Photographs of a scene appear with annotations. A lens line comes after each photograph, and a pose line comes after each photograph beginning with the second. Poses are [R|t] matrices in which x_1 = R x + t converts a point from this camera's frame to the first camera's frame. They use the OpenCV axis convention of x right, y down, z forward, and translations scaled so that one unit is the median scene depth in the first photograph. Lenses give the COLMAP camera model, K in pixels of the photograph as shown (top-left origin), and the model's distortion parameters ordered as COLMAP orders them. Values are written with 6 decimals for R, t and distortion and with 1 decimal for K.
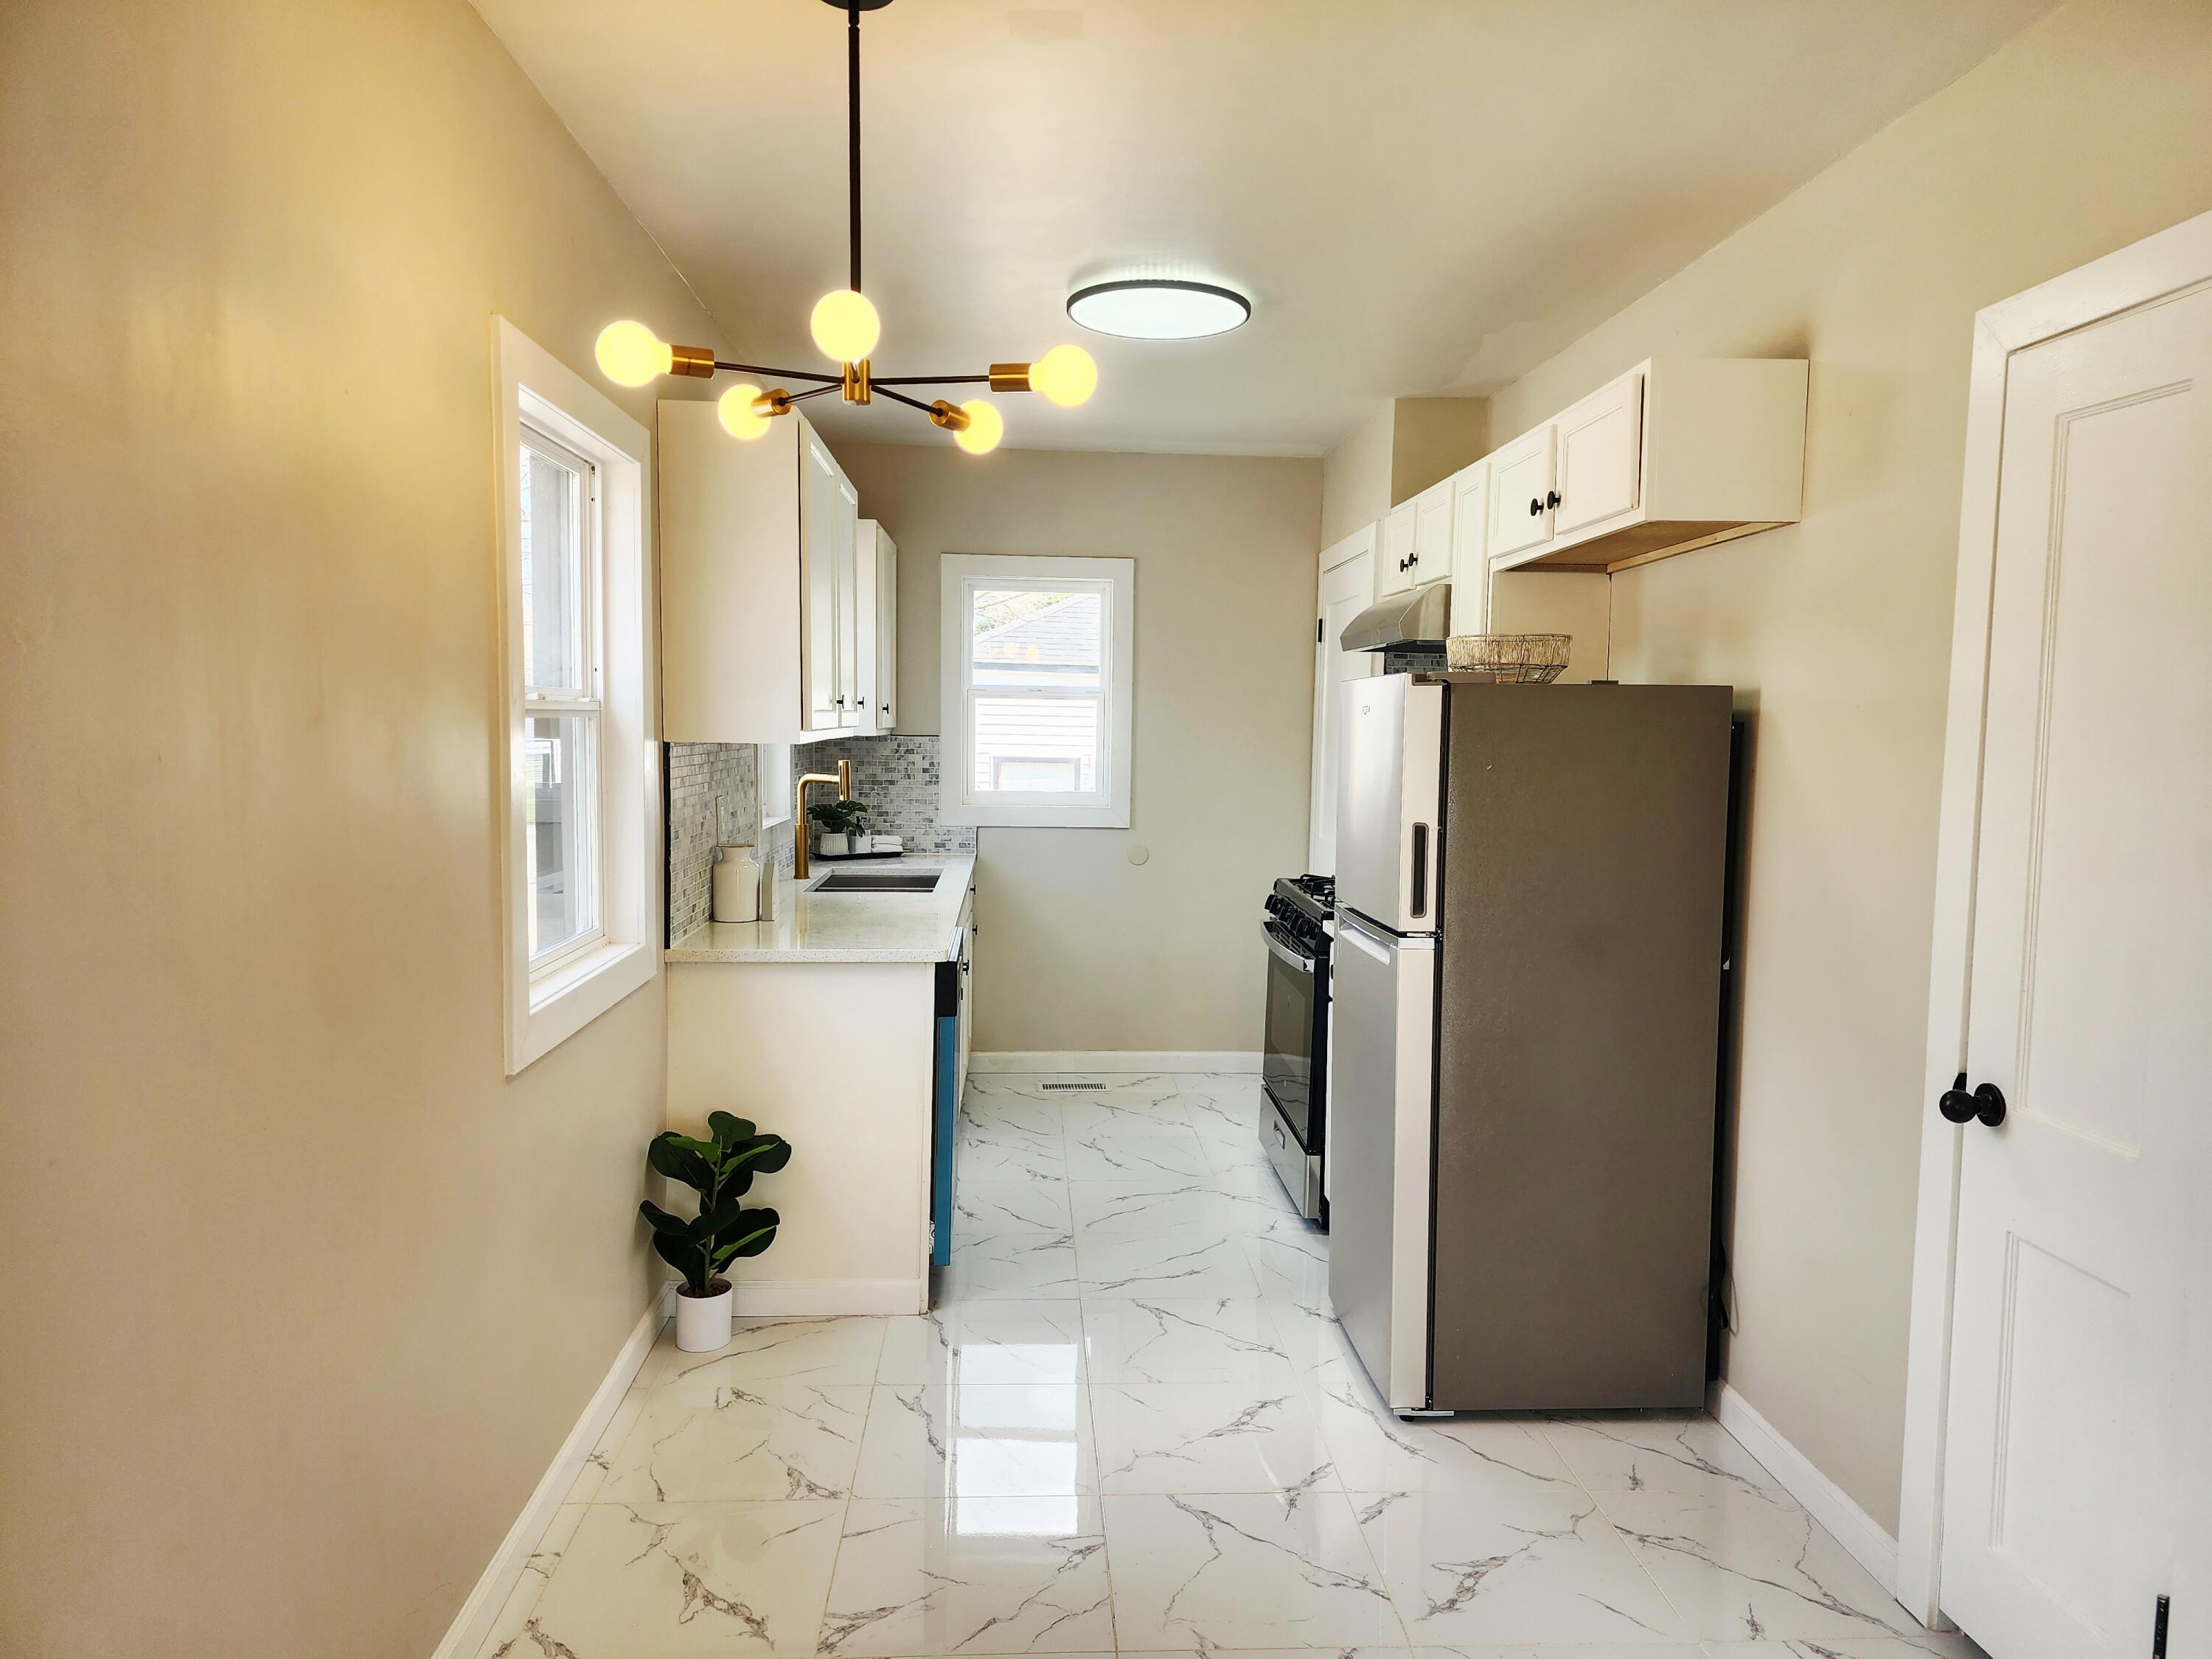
lens RADIAL K [[1496.3, 0, 1107.7], [0, 1496.3, 845.1], [0, 0, 1]] dist [0.067680, -0.051115]
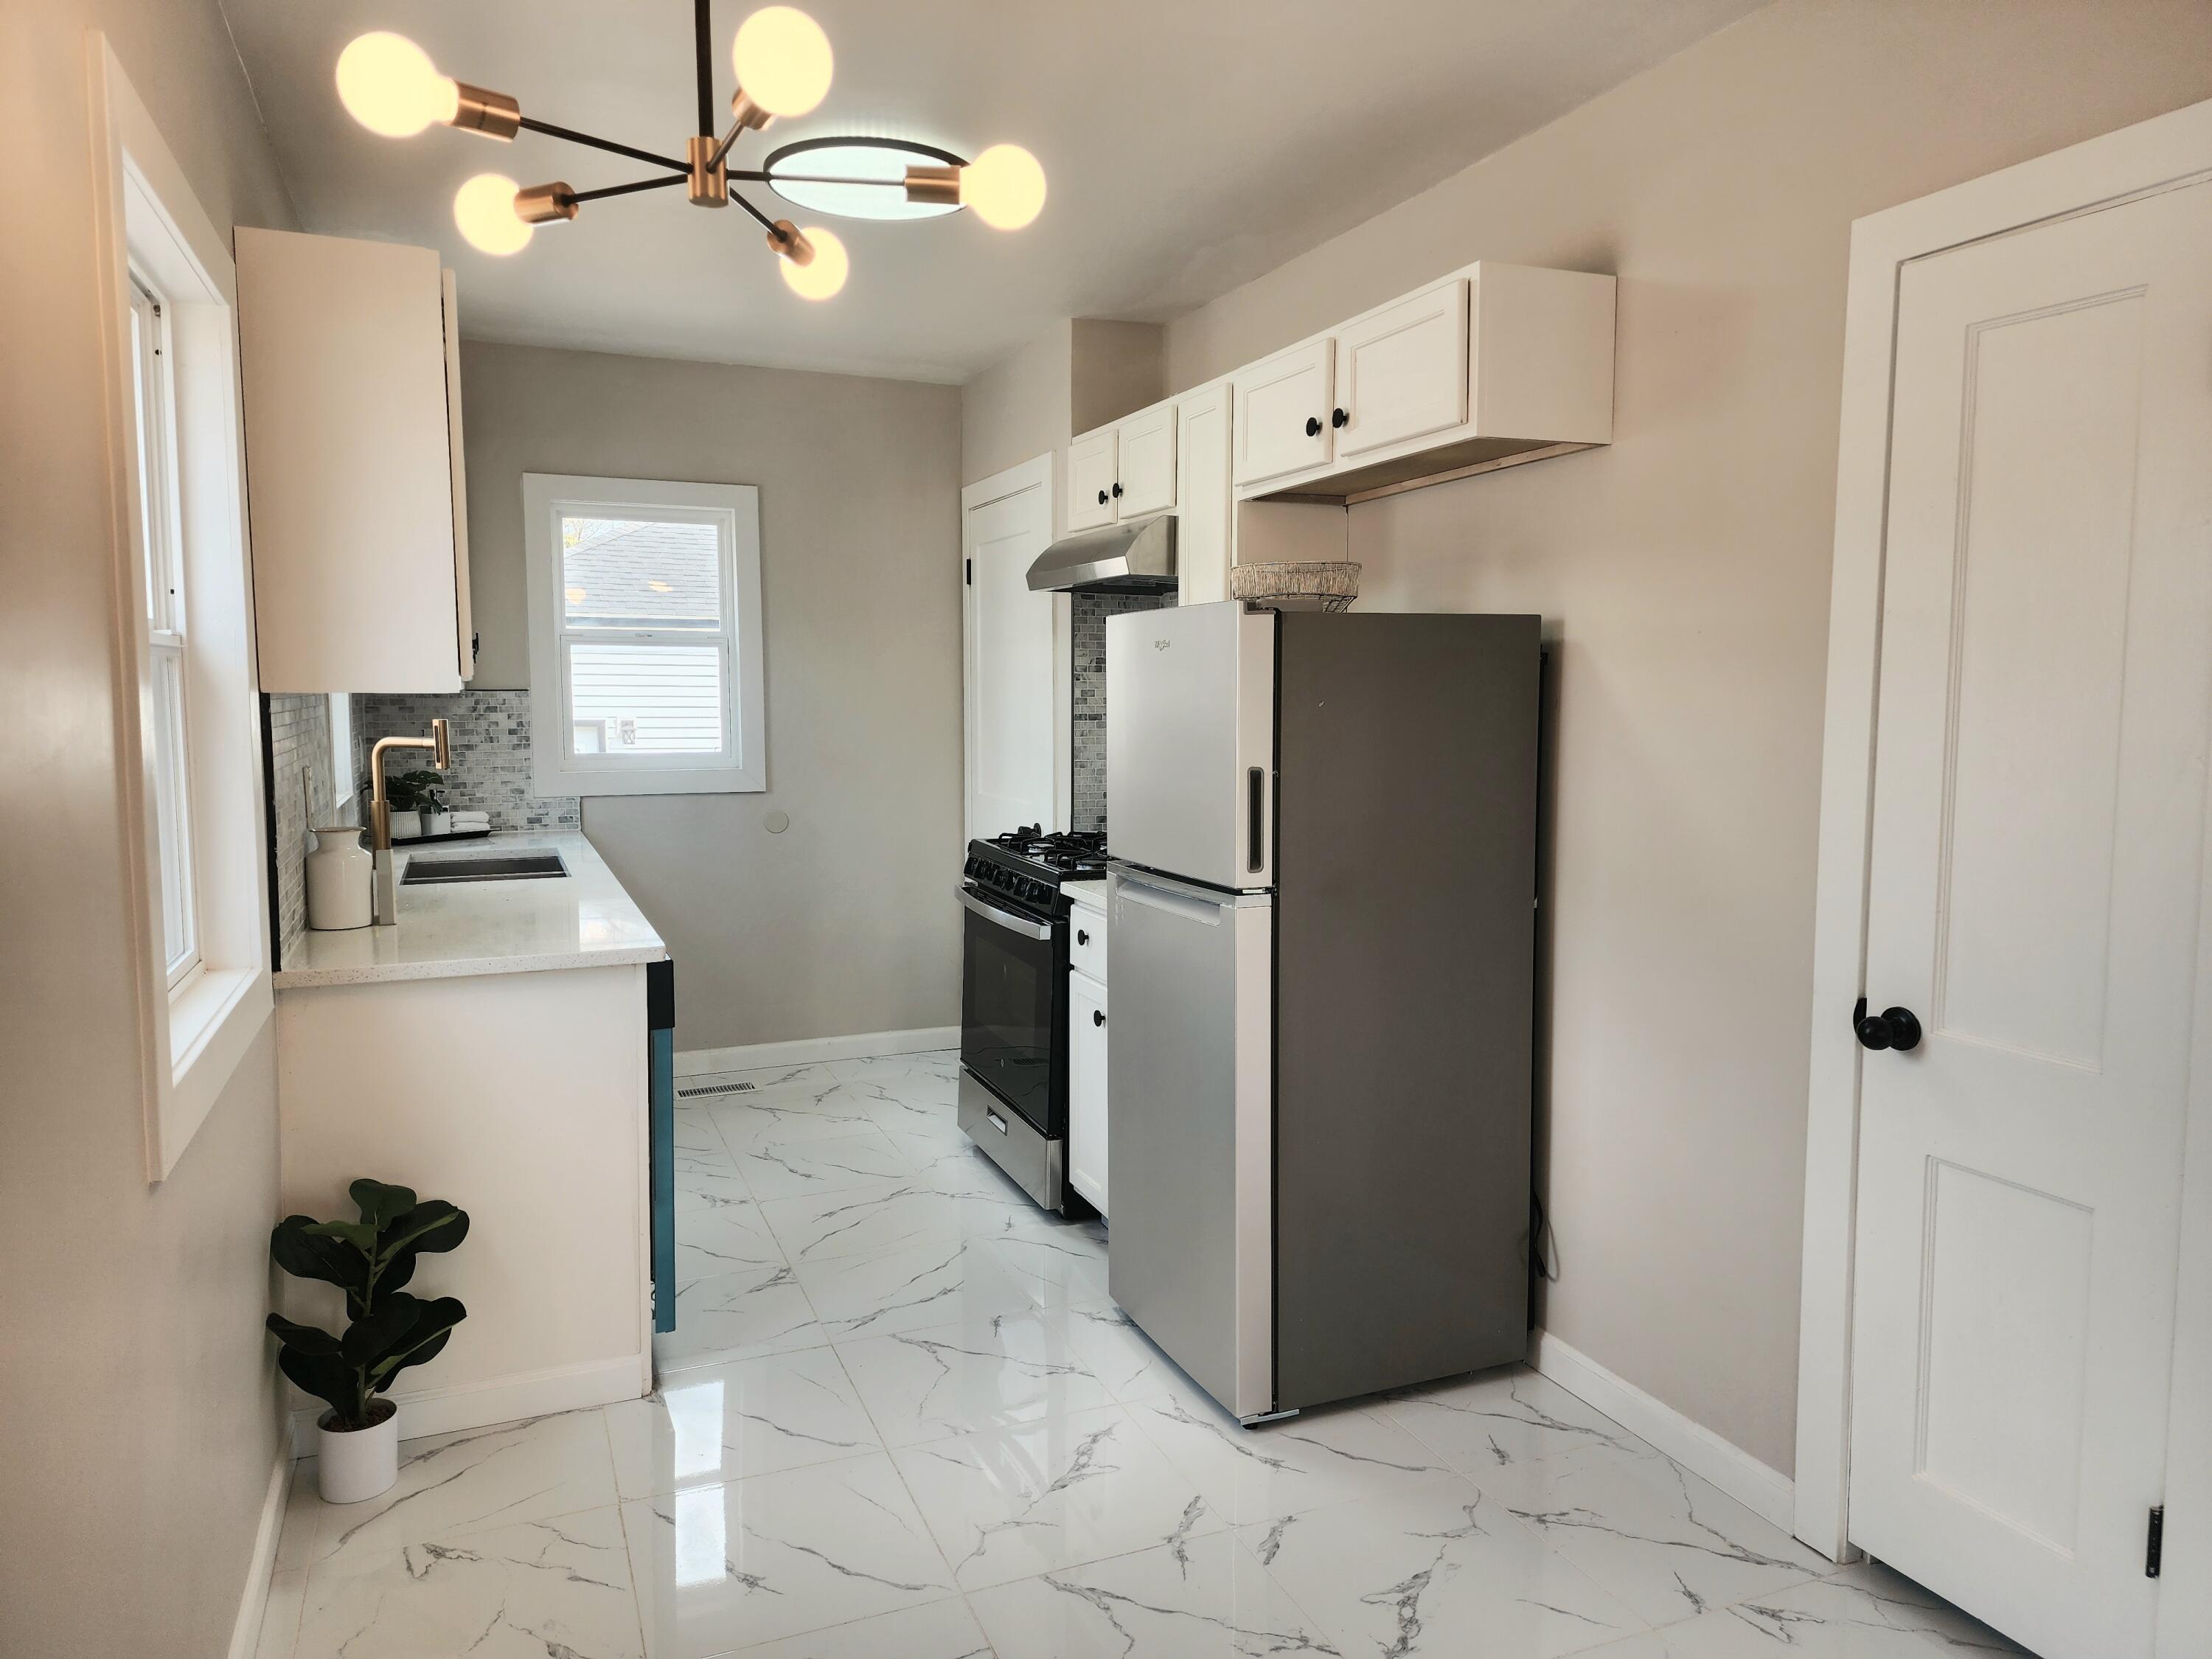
lens RADIAL K [[1496.3, 0, 1096.8], [0, 1496.3, 819.1], [0, 0, 1]] dist [0.067680, -0.051115]
pose [[0.944707, -0.043395, 0.325031, -0.165085], [0.040803, 0.999058, 0.014789, -0.000724], [-0.325367, -0.000709, 0.945588, 0.173081]]
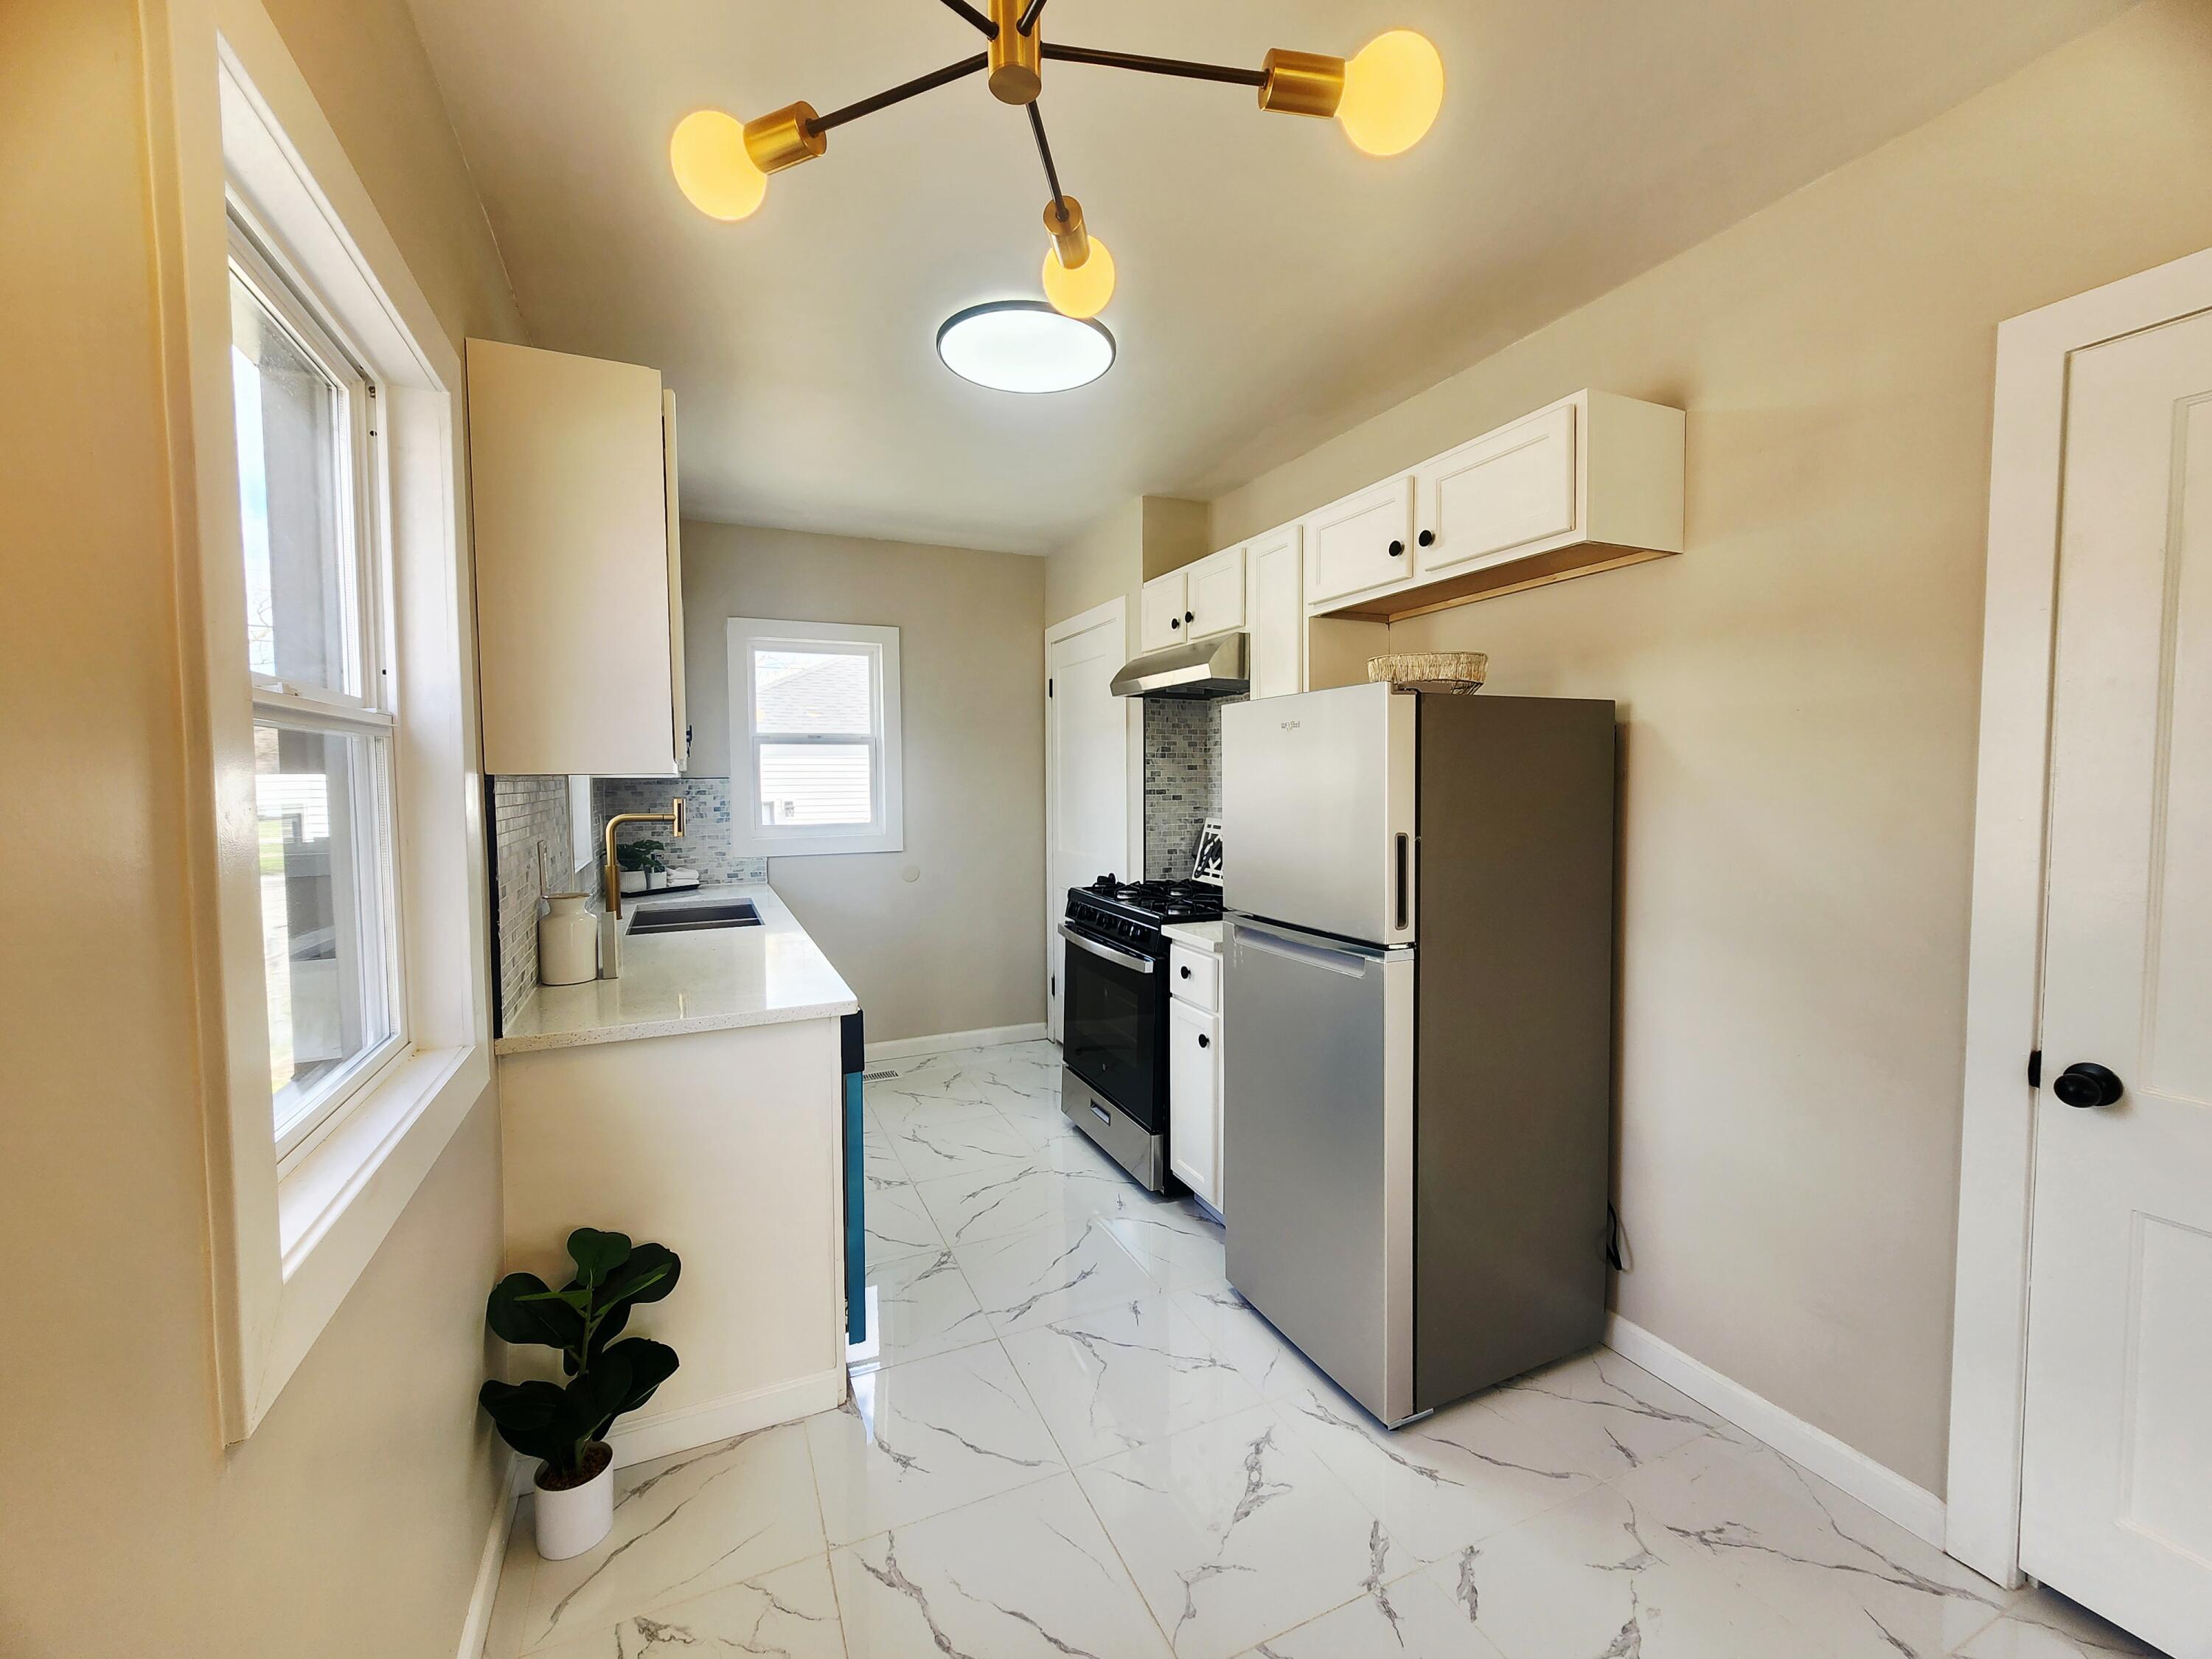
lens RADIAL K [[915.1, 0, 1104.1], [0, 915.1, 822.9], [0, 0, 1]] dist [-0.004048, 0.002308]
pose [[0.932018, -0.040065, 0.360190, -0.181286], [0.051635, 0.998411, -0.022553, -0.017534], [-0.358714, 0.039618, 0.932606, 0.480019]]
